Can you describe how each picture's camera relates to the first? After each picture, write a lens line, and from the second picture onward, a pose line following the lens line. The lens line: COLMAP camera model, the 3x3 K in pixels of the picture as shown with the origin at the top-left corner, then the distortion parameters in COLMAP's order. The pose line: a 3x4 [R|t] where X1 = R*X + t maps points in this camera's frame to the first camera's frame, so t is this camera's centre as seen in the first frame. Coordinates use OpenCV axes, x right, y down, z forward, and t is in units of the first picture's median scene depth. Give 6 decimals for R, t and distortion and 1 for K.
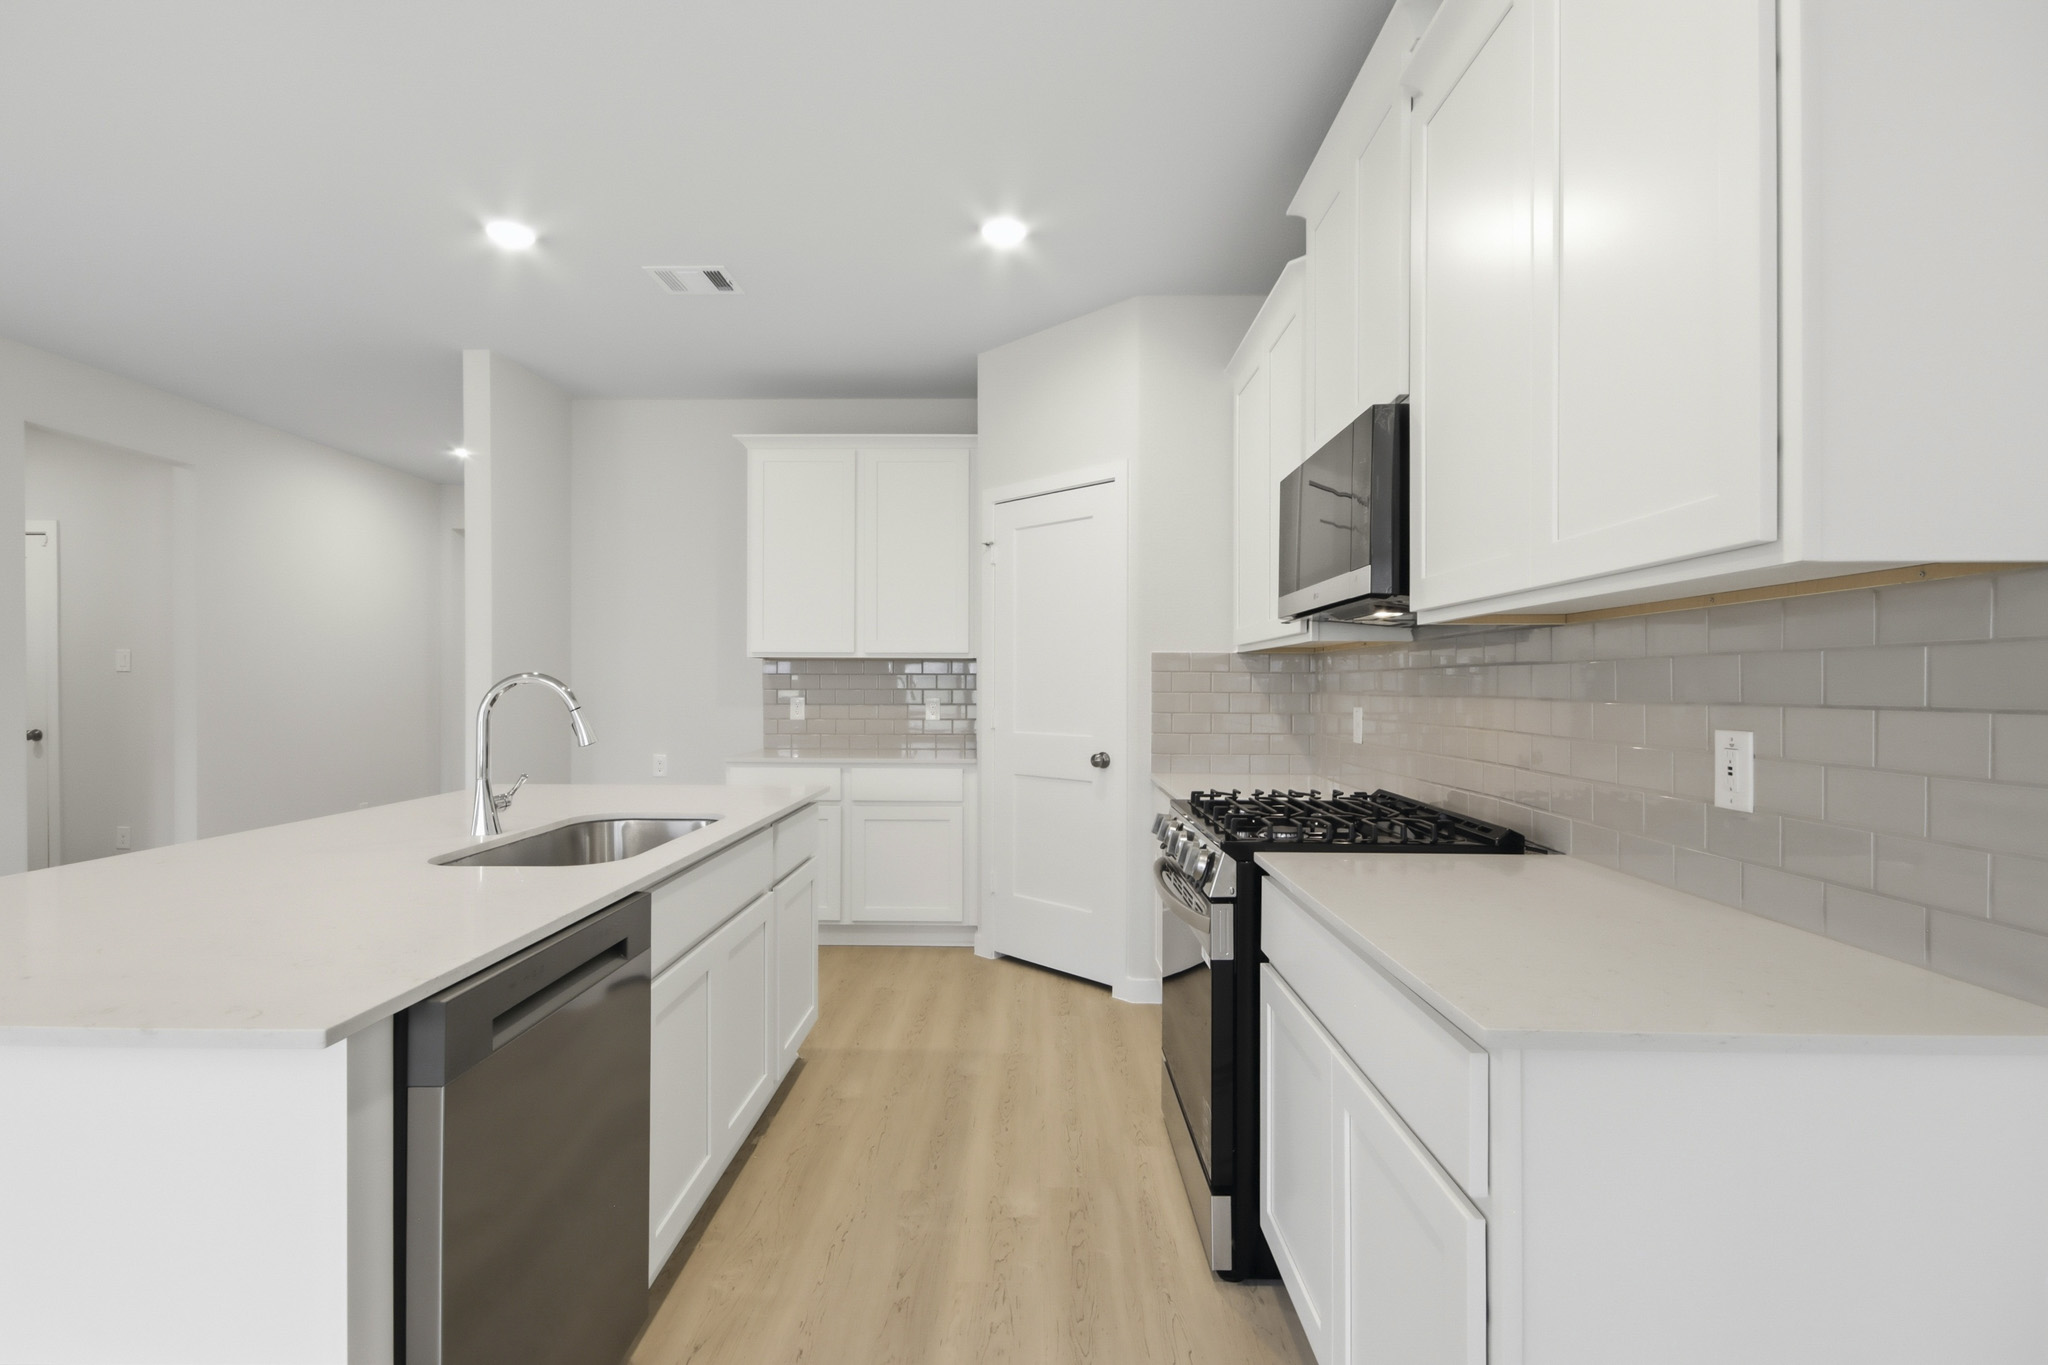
lens RADIAL K [[954.9, 0, 1028.0], [0, 954.9, 676.1], [0, 0, 1]] dist [0.016176, -0.000832]
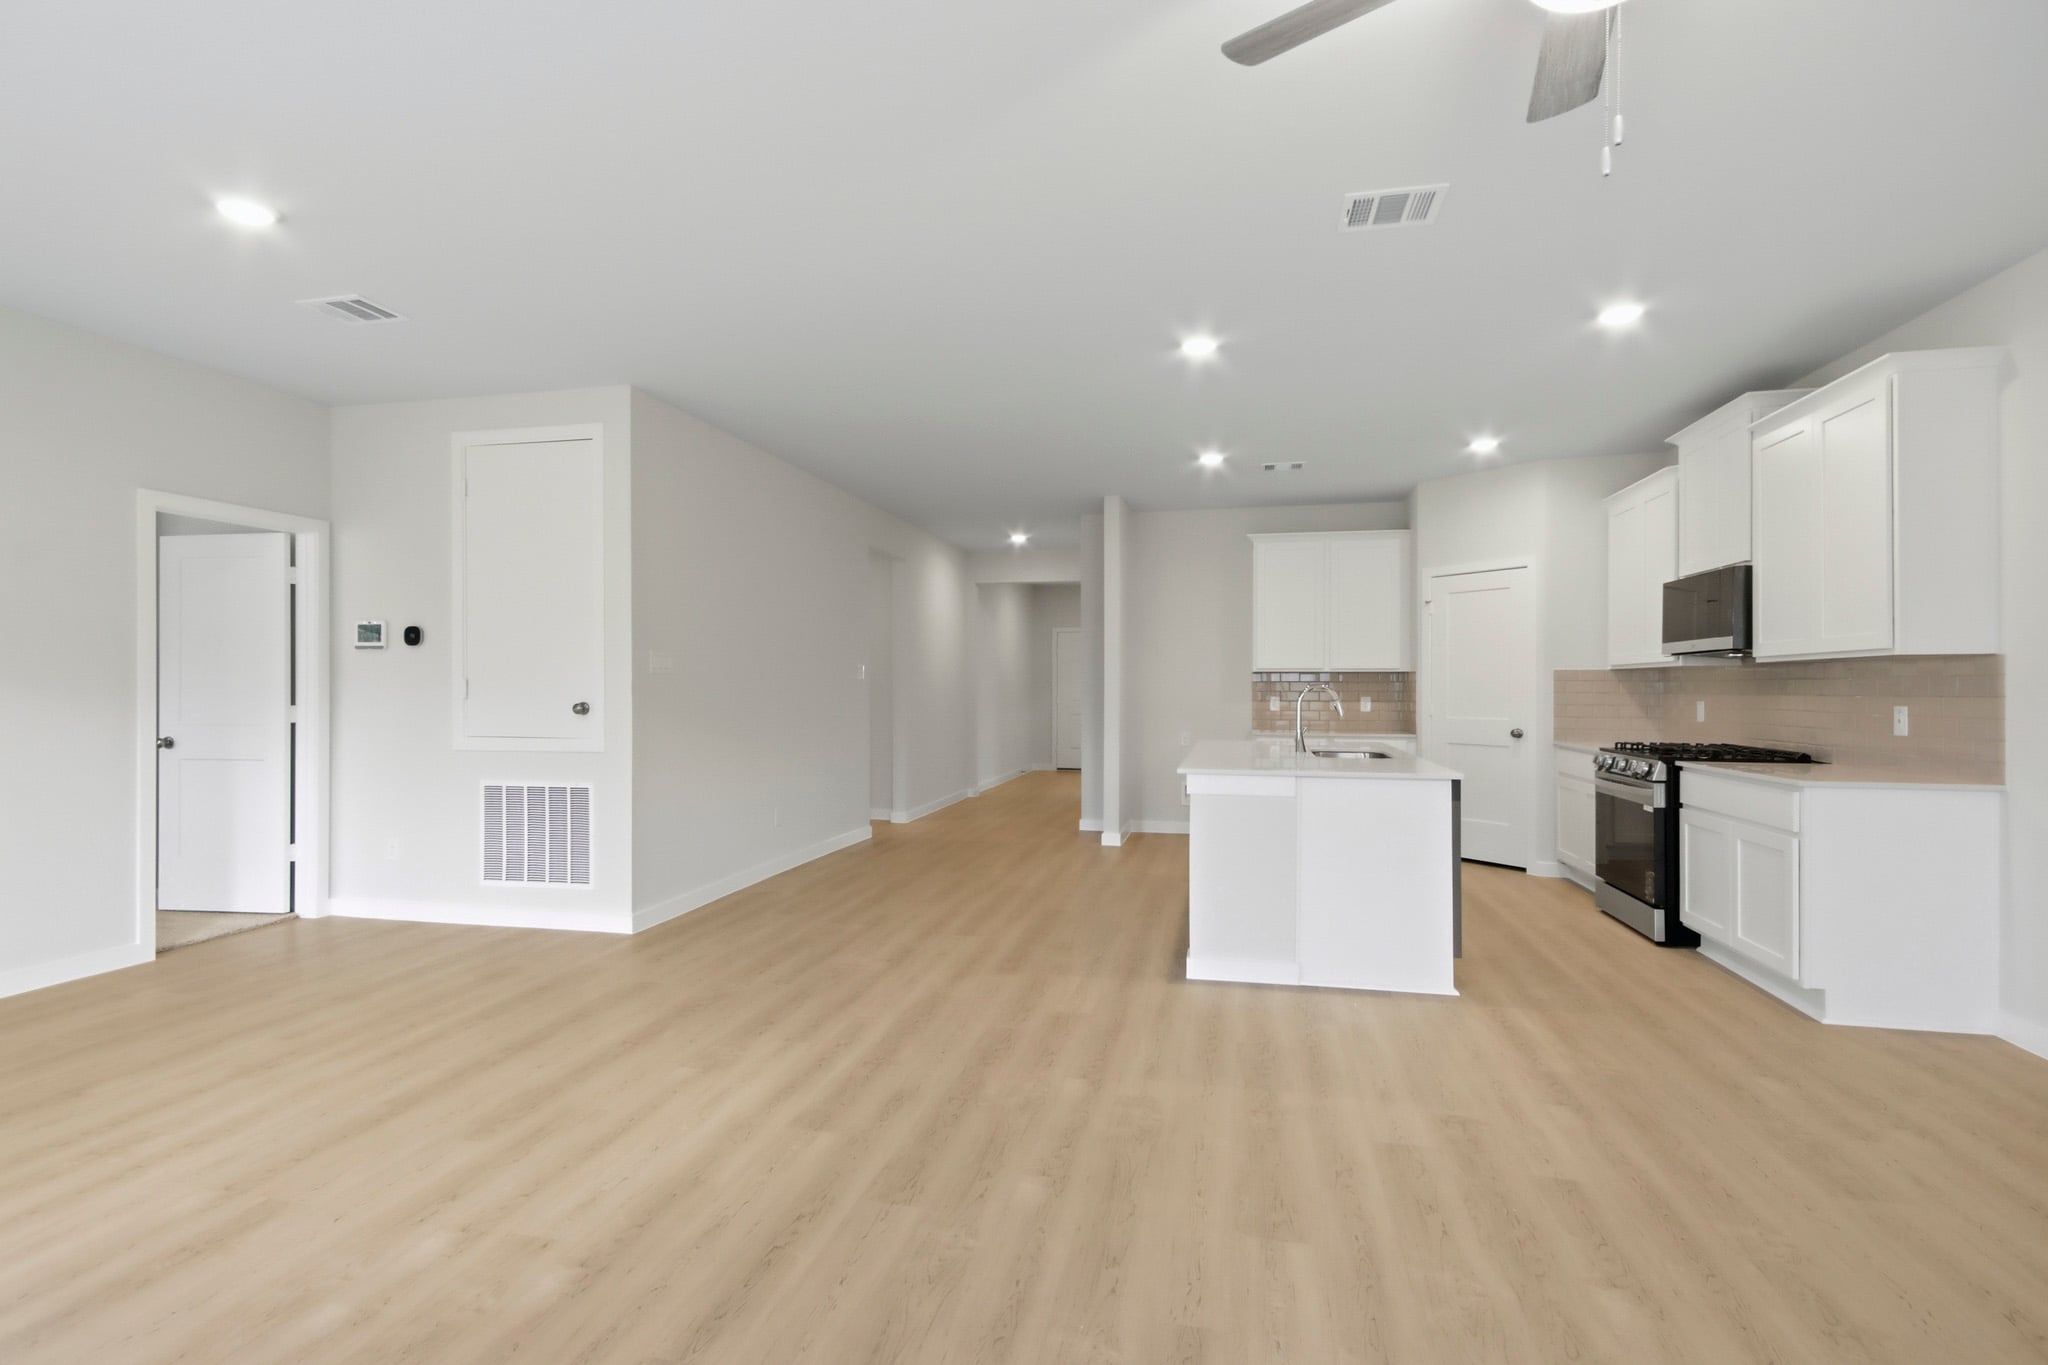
lens RADIAL K [[954.9, 0, 1028.0], [0, 954.9, 676.1], [0, 0, 1]] dist [0.016176, -0.000832]
pose [[0.979619, -0.000535, -0.200863, -0.576634], [-0.000342, 0.999991, -0.004335, -0.007239], [0.200863, 0.004315, 0.979610, -1.108487]]
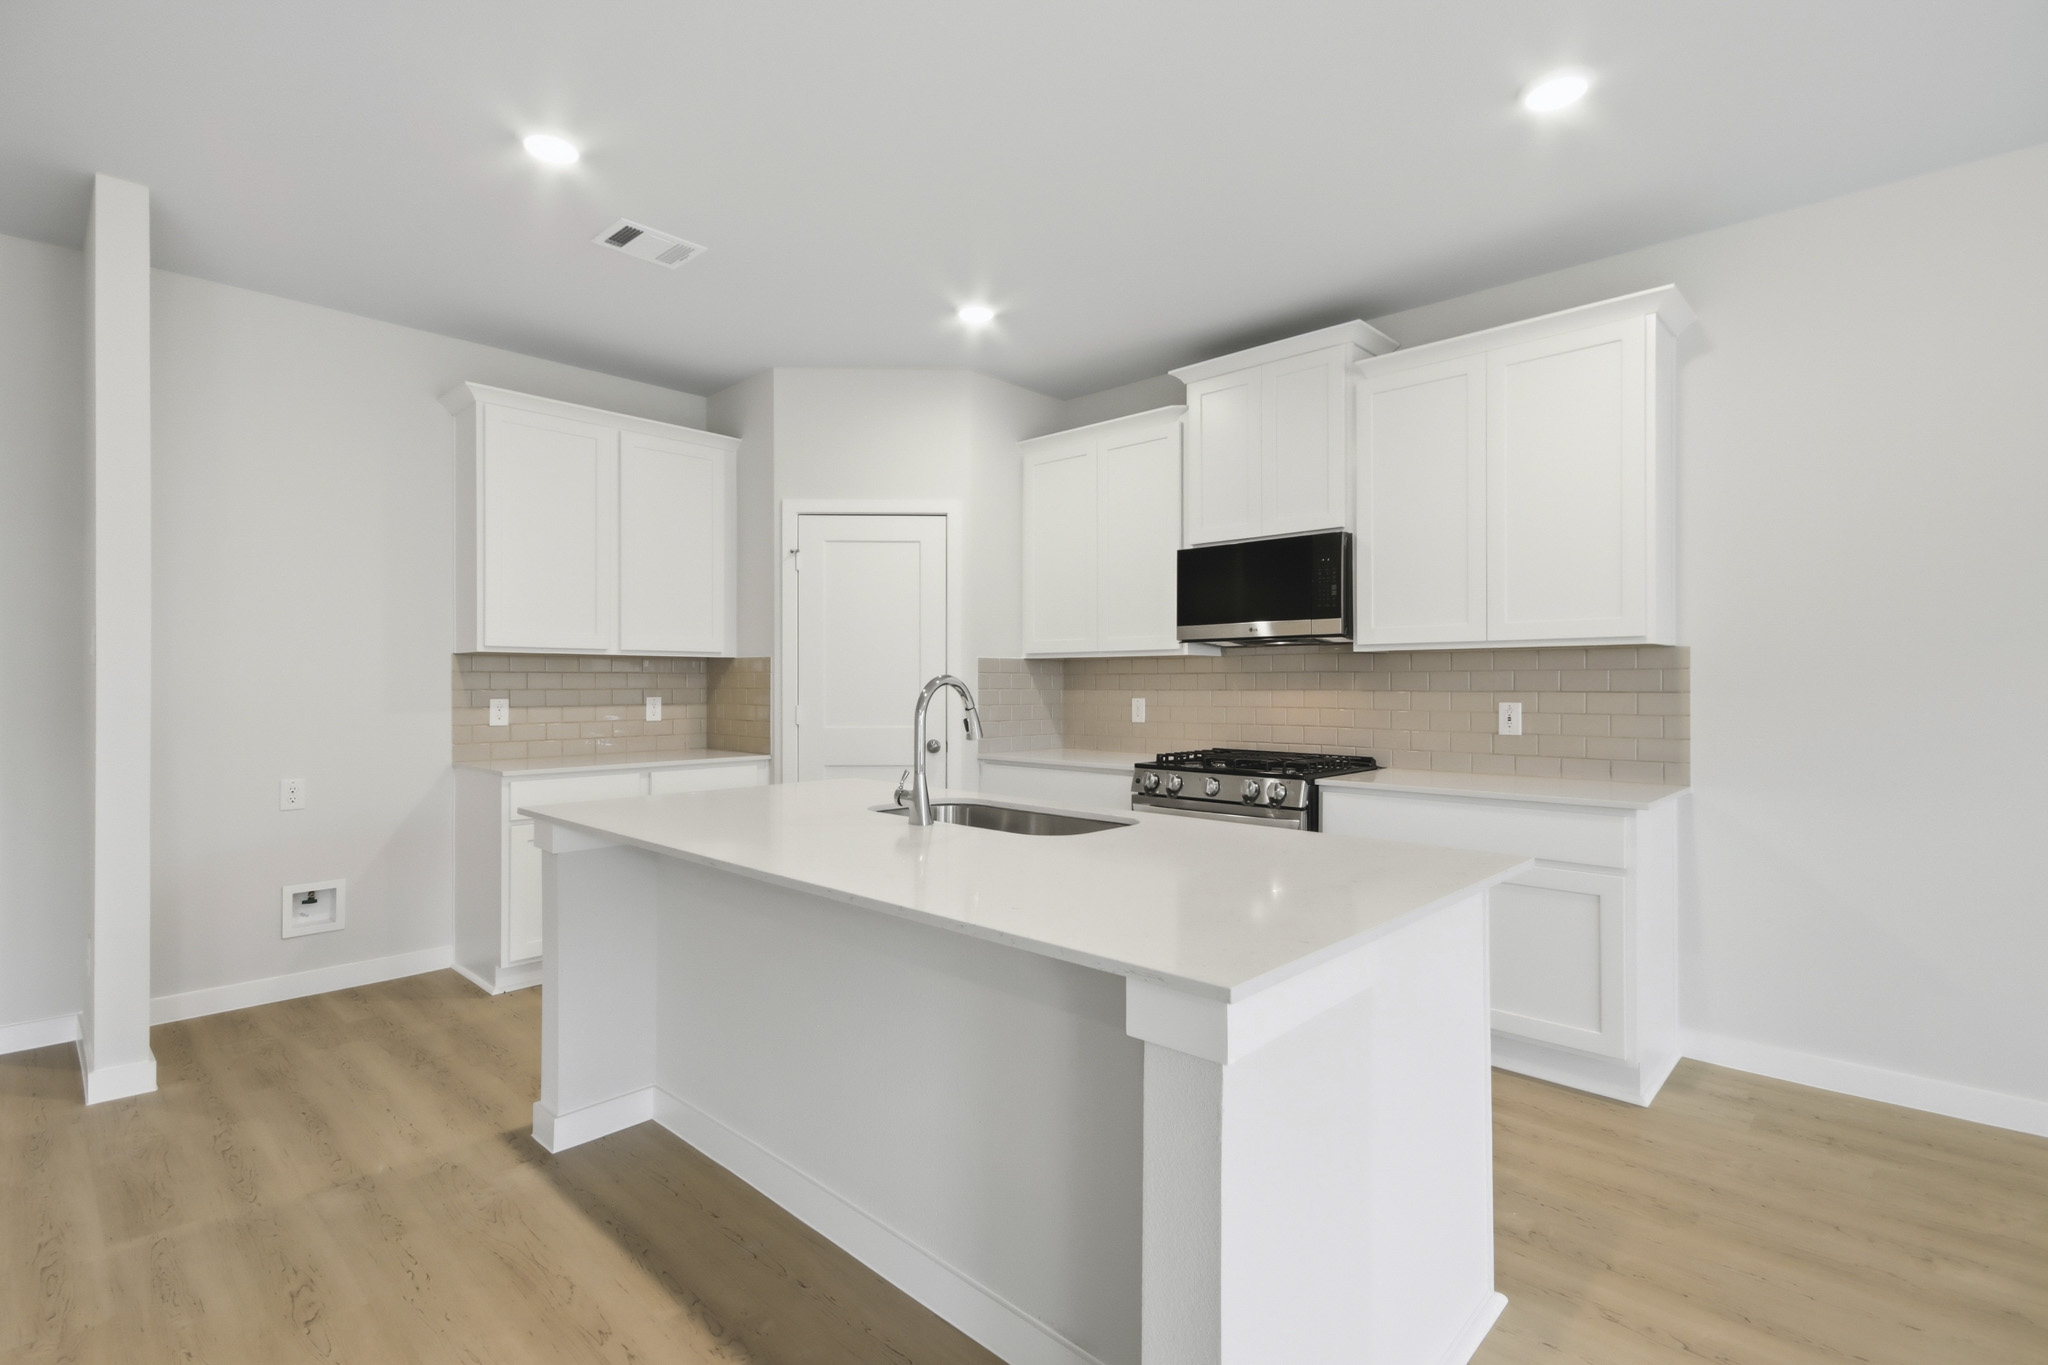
lens RADIAL K [[954.9, 0, 1028.0], [0, 954.9, 676.1], [0, 0, 1]] dist [0.016176, -0.000832]
pose [[0.677403, 0.001835, 0.735610, -0.983143], [-0.004874, 0.999986, 0.001994, -0.004250], [-0.735596, -0.004936, 0.677402, 0.136231]]
